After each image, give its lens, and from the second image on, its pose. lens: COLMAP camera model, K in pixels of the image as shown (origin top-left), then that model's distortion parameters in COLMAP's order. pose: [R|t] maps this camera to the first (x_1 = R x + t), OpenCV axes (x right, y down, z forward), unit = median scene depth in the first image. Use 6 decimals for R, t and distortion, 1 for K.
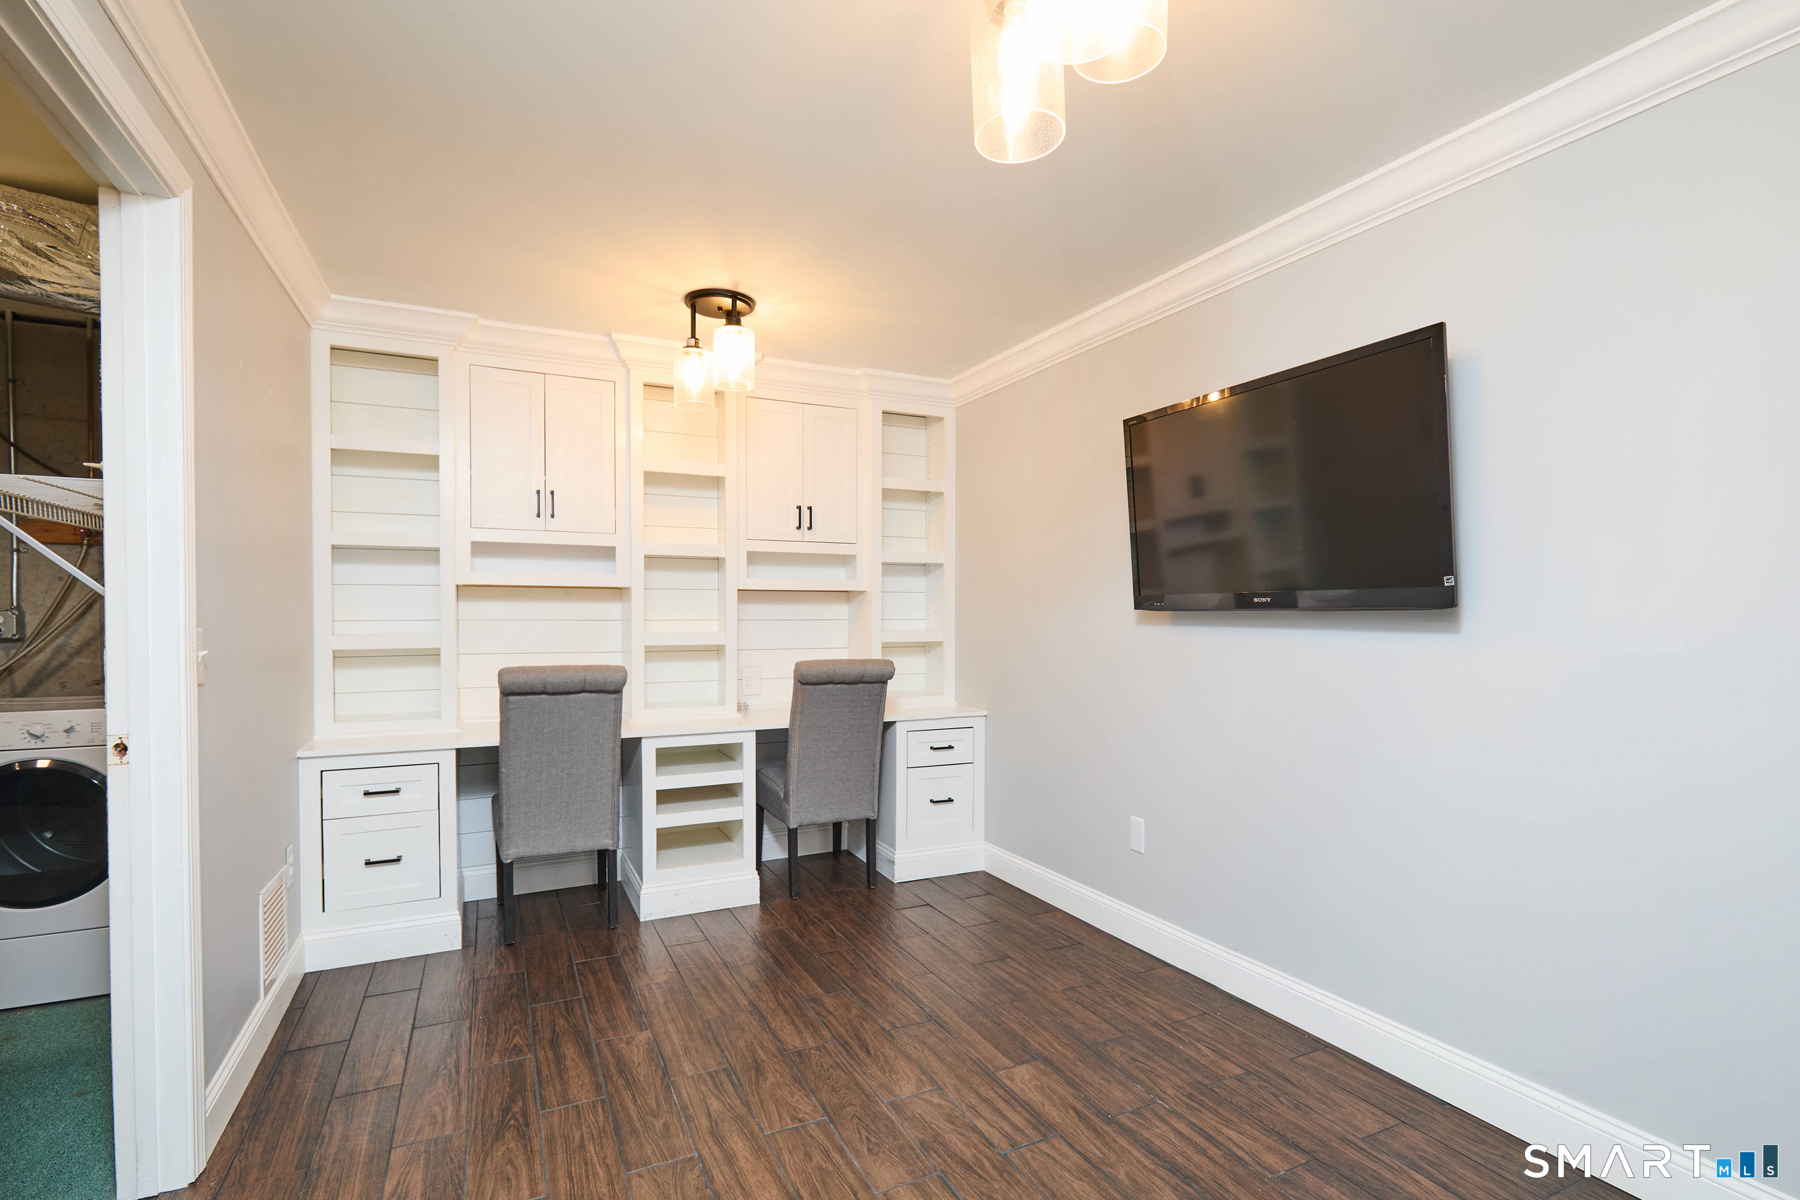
lens RADIAL K [[832.1, 0, 895.9], [0, 832.1, 566.5], [0, 0, 1]] dist [0.002393, 0.000979]
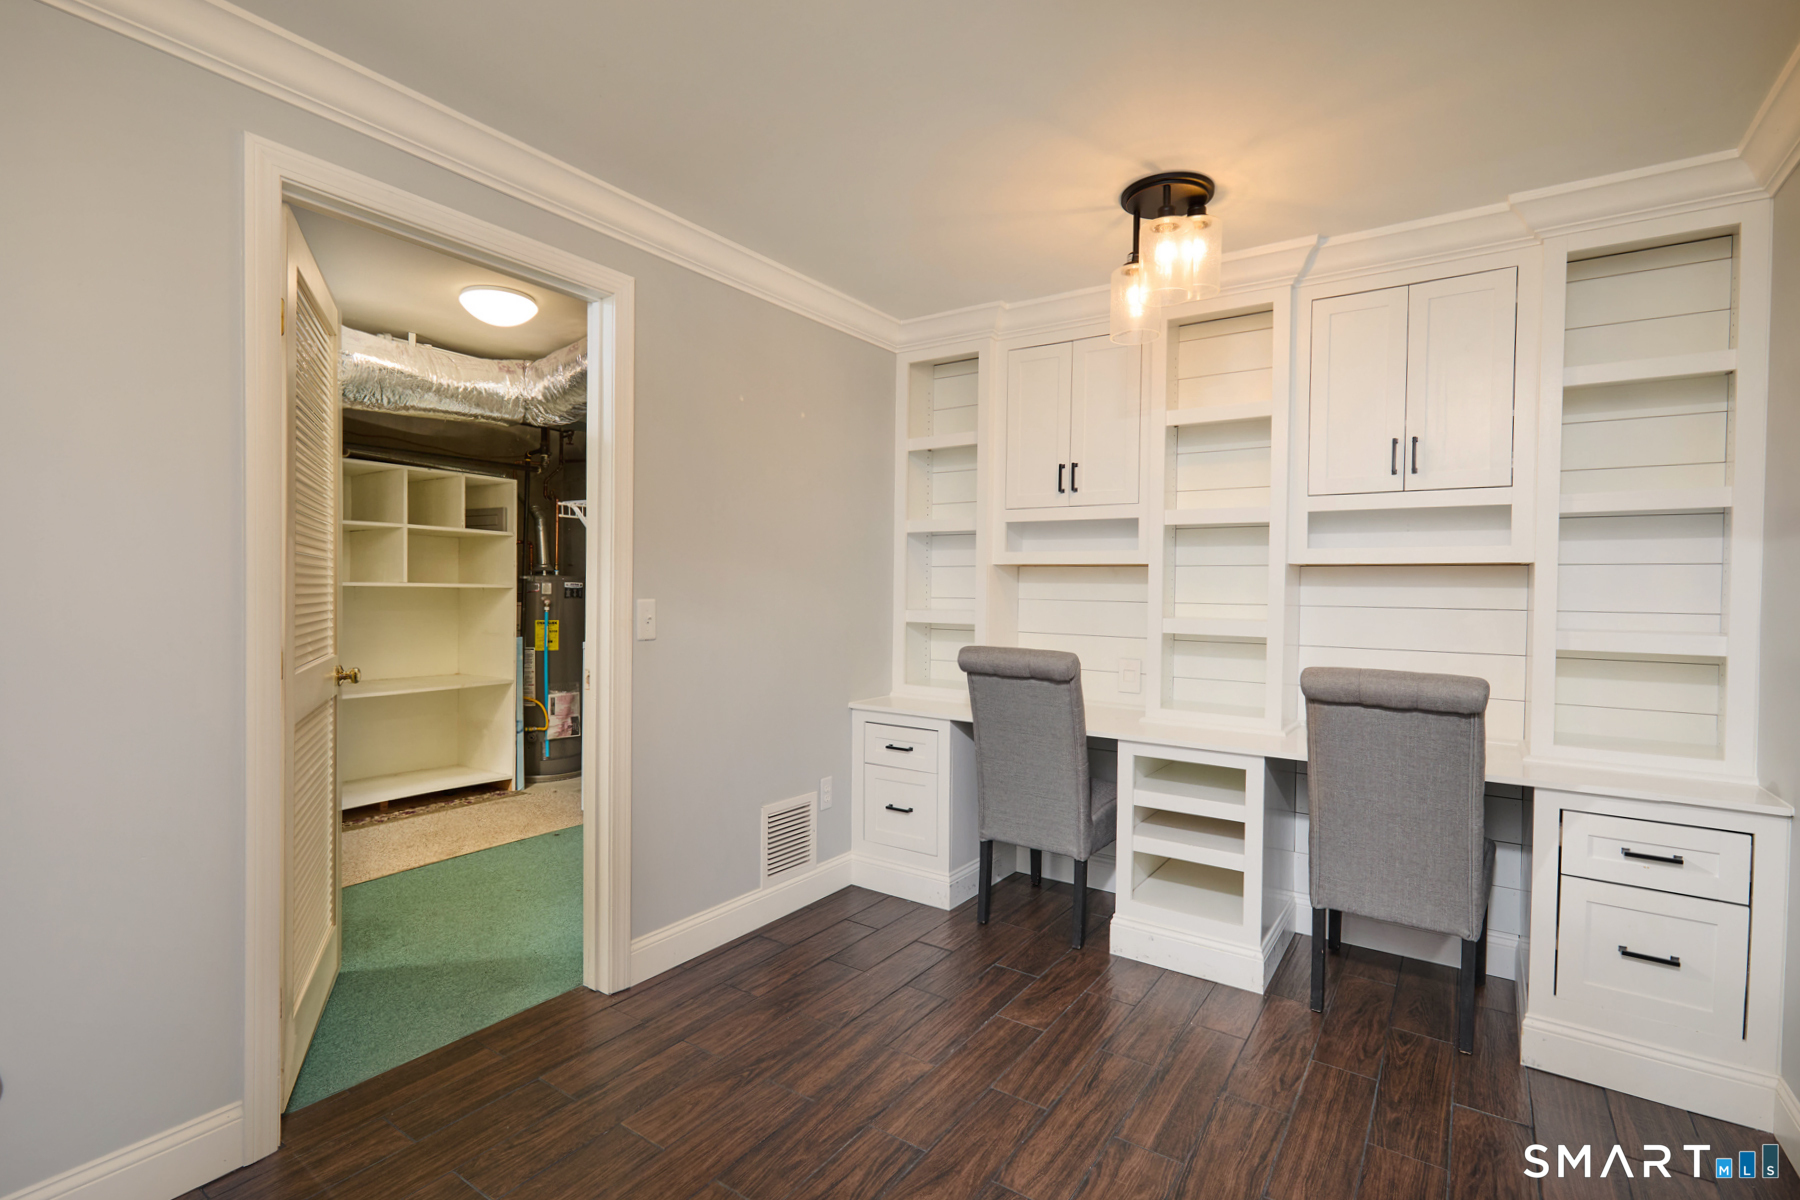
lens RADIAL K [[832.1, 0, 895.9], [0, 832.1, 566.5], [0, 0, 1]] dist [0.002393, 0.000979]
pose [[0.503980, -0.015952, -0.863568, 0.311281], [0.035529, 0.999366, 0.002274, 0.017124], [0.862984, -0.031828, 0.504227, 0.367160]]
